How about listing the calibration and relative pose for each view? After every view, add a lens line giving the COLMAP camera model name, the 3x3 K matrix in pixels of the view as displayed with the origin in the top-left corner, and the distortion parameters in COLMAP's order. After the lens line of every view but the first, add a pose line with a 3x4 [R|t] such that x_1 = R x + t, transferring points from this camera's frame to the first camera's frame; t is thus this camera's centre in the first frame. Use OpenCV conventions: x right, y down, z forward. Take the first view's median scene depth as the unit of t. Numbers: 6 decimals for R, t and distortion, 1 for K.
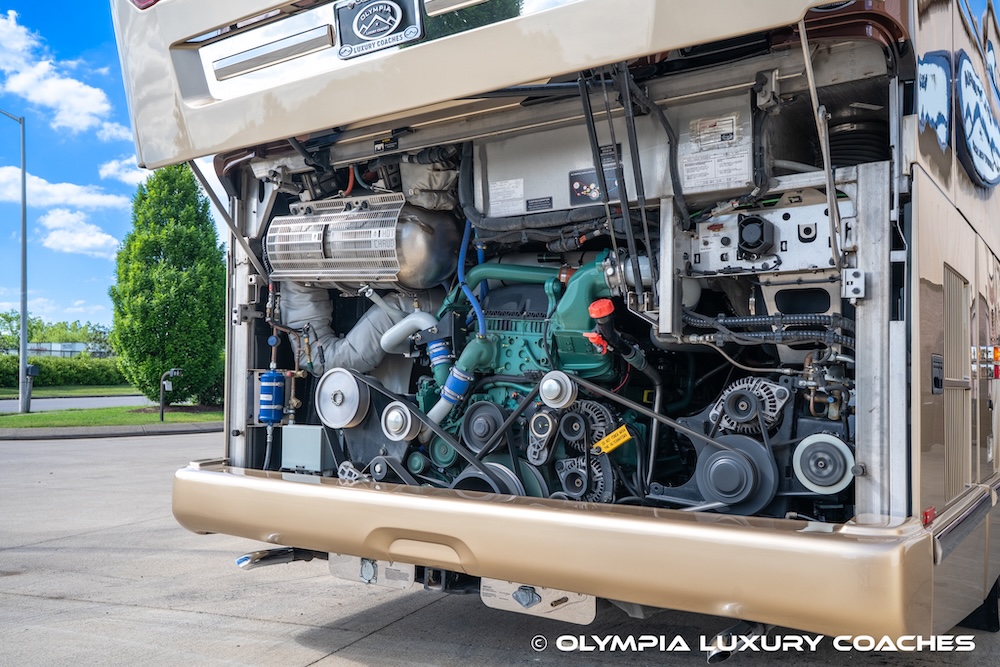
lens RADIAL K [[846.8, 0, 499.7], [0, 846.8, 334.1], [0, 0, 1]] dist [0.099138, 0.008852]
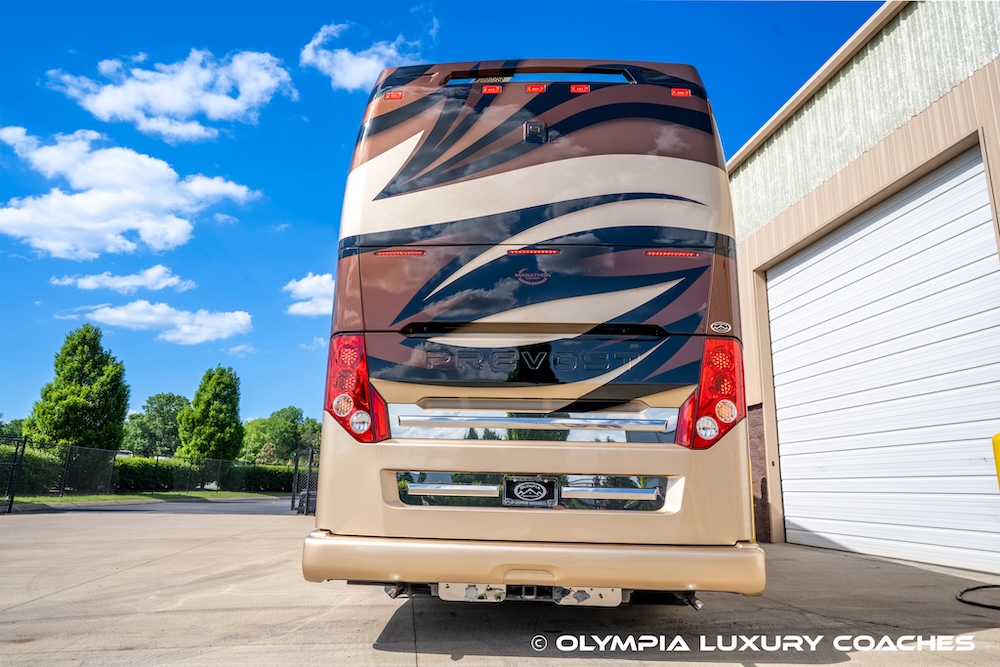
lens RADIAL K [[621.7, 0, 489.0], [0, 621.7, 353.2], [0, 0, 1]] dist [0.013610, 0.009345]
pose [[0.848747, 0.124840, 0.513852, -0.141073], [-0.047635, 0.985832, -0.160827, 0.000439], [-0.526649, 0.112024, 0.842669, -0.020362]]
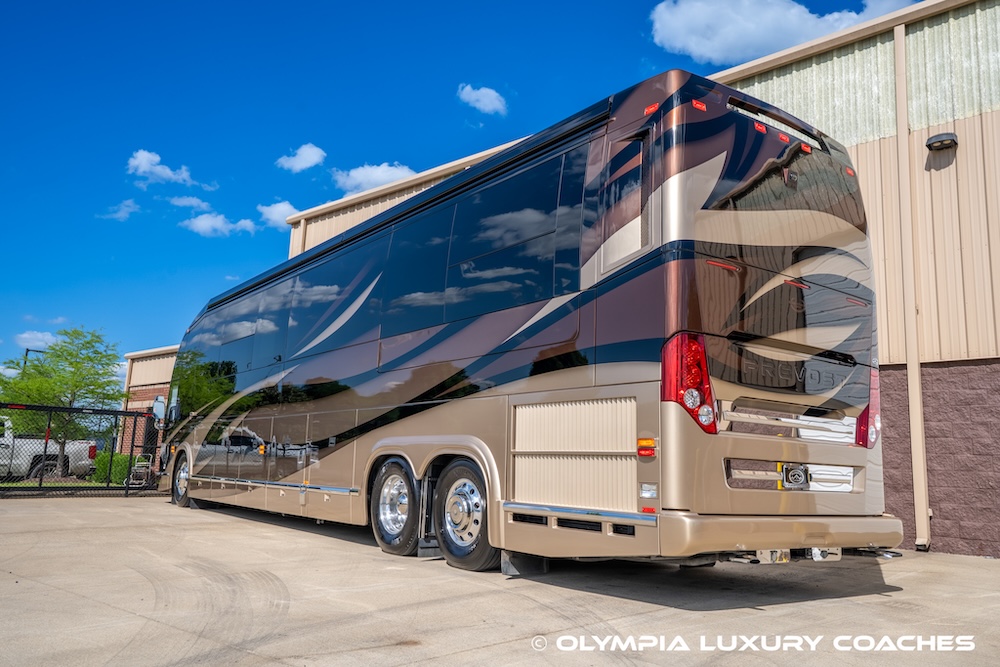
lens RADIAL K [[779.7, 0, 499.1], [0, 779.7, 333.5], [0, 0, 1]] dist [-0.009583, -0.000562]
pose [[0.321779, 0.169165, 0.931580, -0.392580], [-0.089426, 0.984941, -0.147966, 0.012911], [-0.942582, -0.035696, 0.332061, 0.175527]]
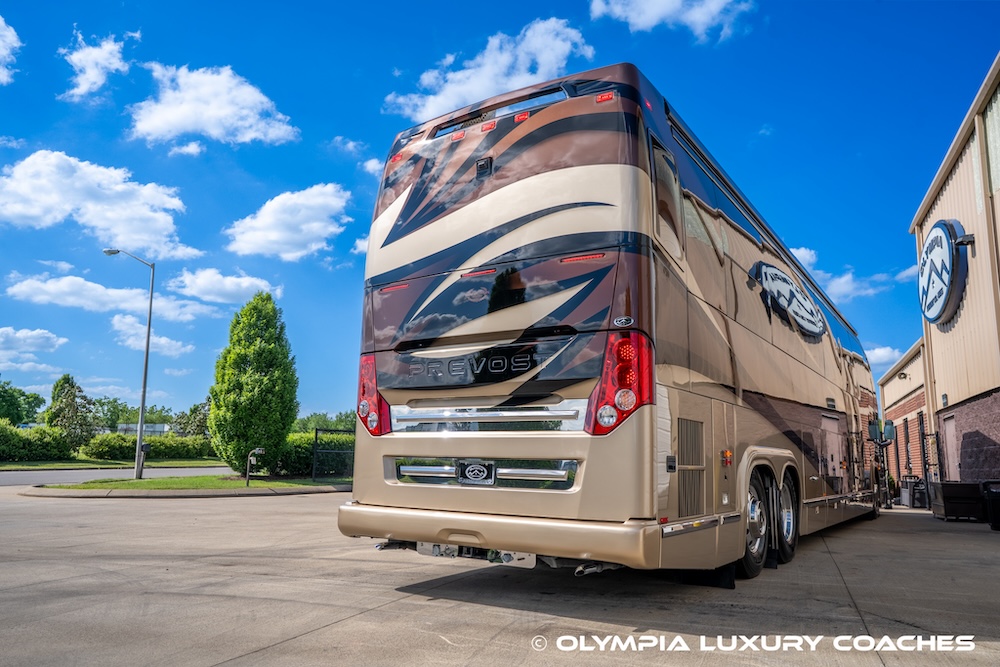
lens RADIAL K [[712.4, 0, 502.0], [0, 712.4, 337.6], [0, 0, 1]] dist [0.040527, -0.003711]
pose [[0.999790, 0.015572, 0.013330, -0.002868], [-0.013981, 0.993593, -0.112151, -0.011156], [-0.014991, 0.111941, 0.993602, -0.153597]]
